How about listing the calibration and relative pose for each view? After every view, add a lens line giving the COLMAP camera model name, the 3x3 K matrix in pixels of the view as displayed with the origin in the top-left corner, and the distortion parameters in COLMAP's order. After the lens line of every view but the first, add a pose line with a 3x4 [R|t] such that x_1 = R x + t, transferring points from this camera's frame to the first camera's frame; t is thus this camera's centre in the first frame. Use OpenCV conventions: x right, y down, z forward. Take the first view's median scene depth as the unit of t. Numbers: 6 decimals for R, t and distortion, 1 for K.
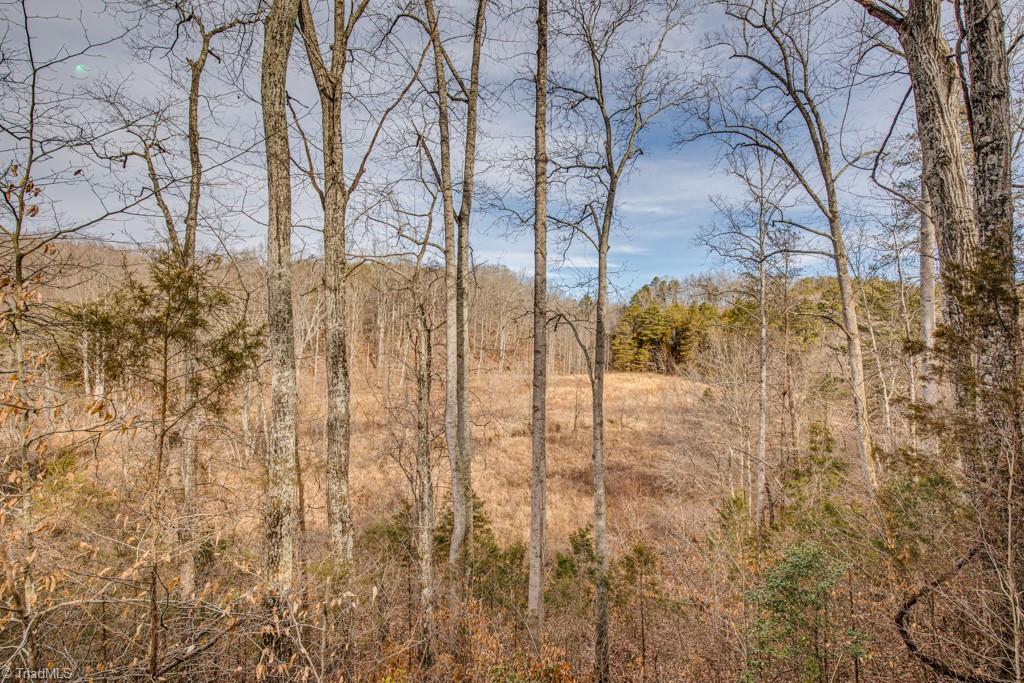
lens RADIAL K [[468.9, 0, 512.0], [0, 468.9, 341.5], [0, 0, 1]] dist [-0.024663, 0.001237]
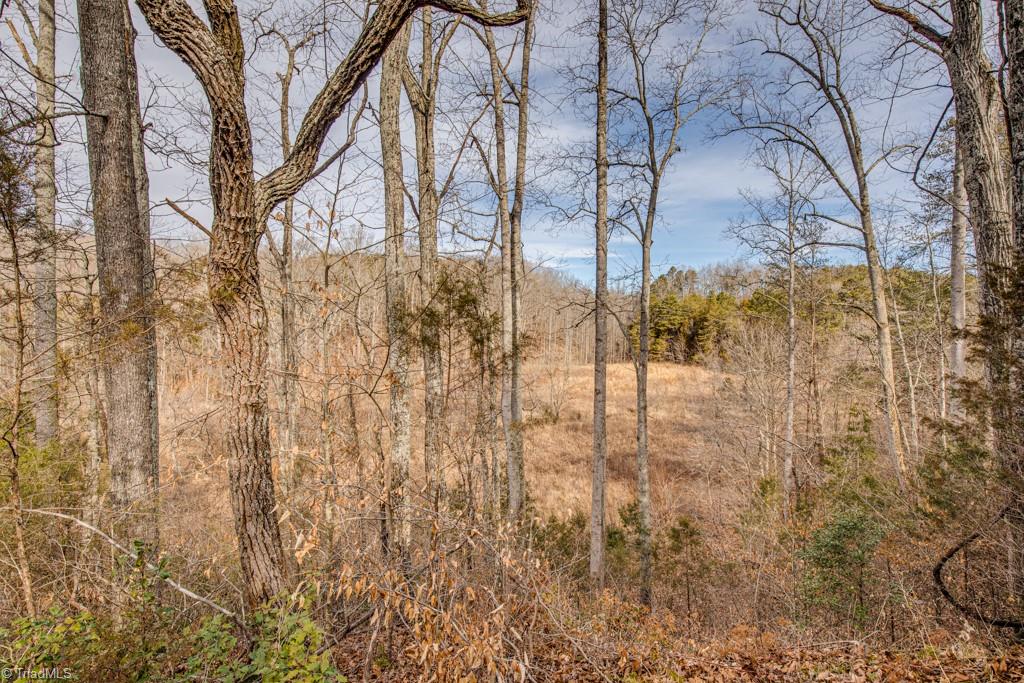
lens RADIAL K [[468.9, 0, 512.0], [0, 468.9, 341.5], [0, 0, 1]] dist [-0.024663, 0.001237]
pose [[0.999661, -0.000849, -0.026033, -0.079301], [0.001388, 0.999785, 0.020673, 0.001621], [0.026009, -0.020702, 0.999447, -0.067525]]
